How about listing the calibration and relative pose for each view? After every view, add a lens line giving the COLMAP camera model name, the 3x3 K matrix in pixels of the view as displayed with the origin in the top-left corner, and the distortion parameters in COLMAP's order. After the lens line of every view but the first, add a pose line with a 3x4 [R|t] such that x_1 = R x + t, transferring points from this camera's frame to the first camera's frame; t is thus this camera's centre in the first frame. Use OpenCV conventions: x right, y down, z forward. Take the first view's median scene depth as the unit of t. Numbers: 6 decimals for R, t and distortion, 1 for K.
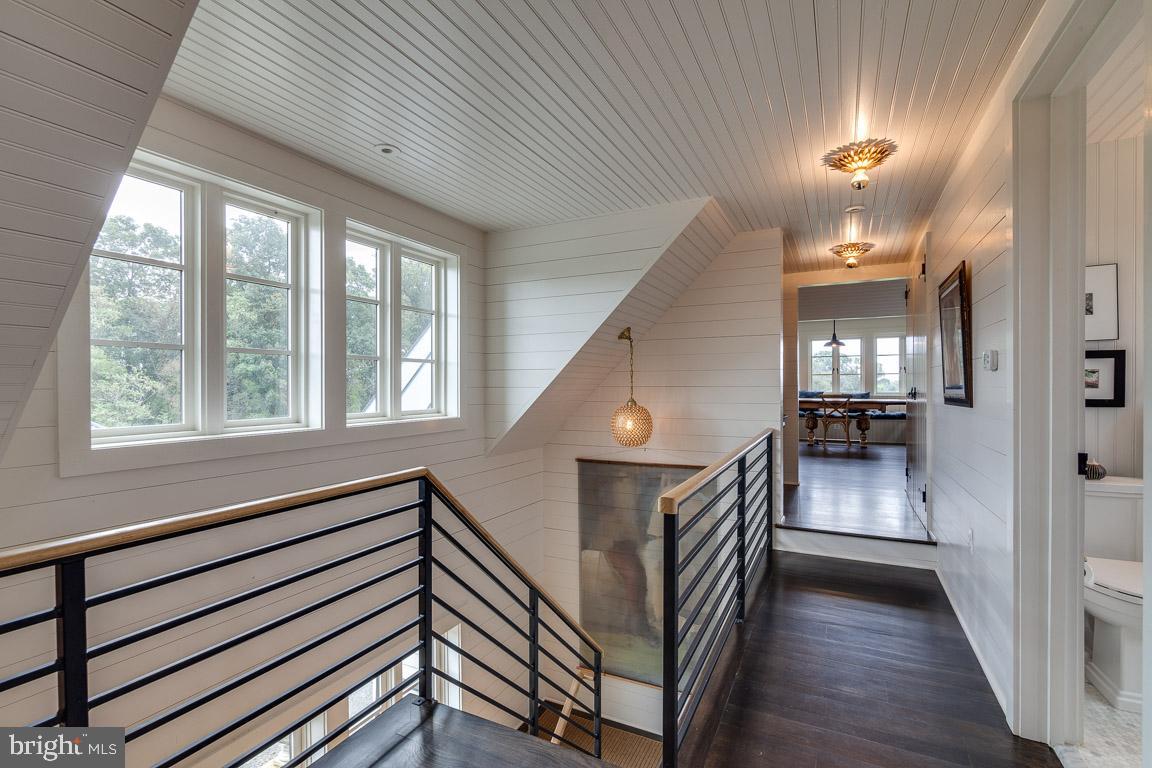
lens RADIAL K [[525.8, 0, 578.3], [0, 525.8, 388.7], [0, 0, 1]] dist [-0.000256, -0.000896]
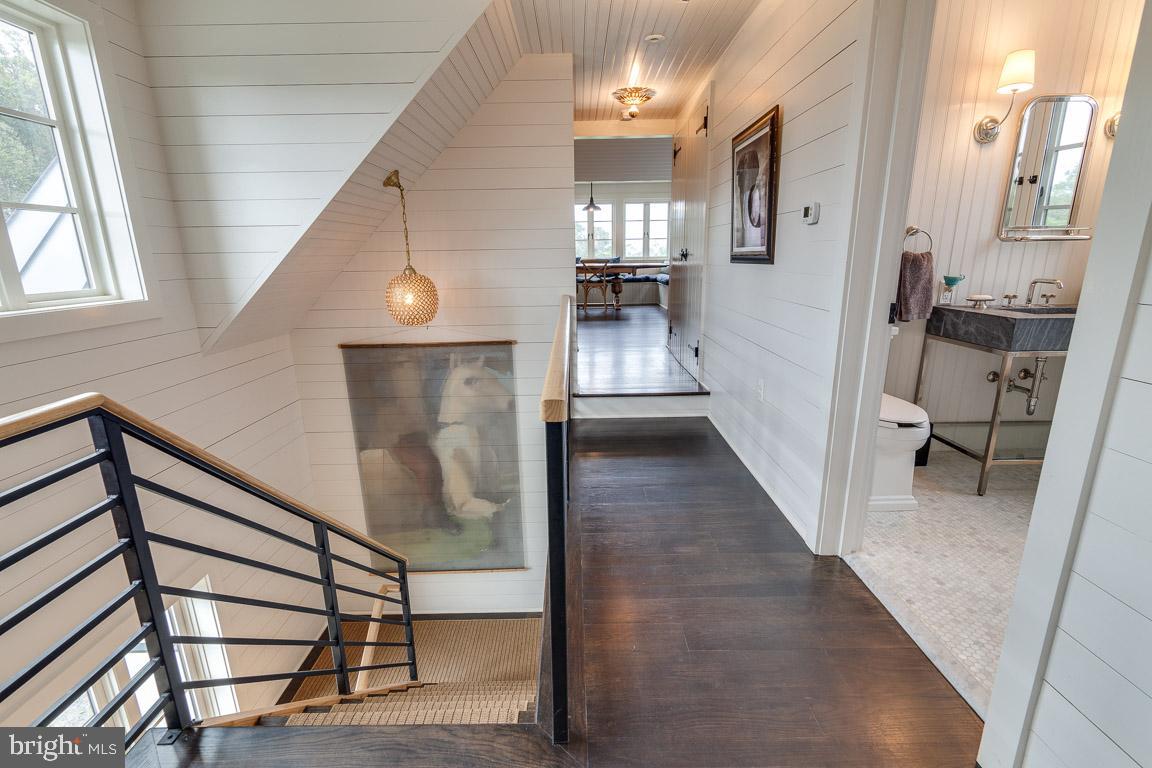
lens RADIAL K [[525.8, 0, 578.3], [0, 525.8, 388.7], [0, 0, 1]] dist [-0.000256, -0.000896]
pose [[0.893044, -0.124733, 0.432335, -0.035408], [0.016968, 0.969463, 0.244649, 0.008215], [-0.449648, -0.211147, 0.867890, 0.135833]]
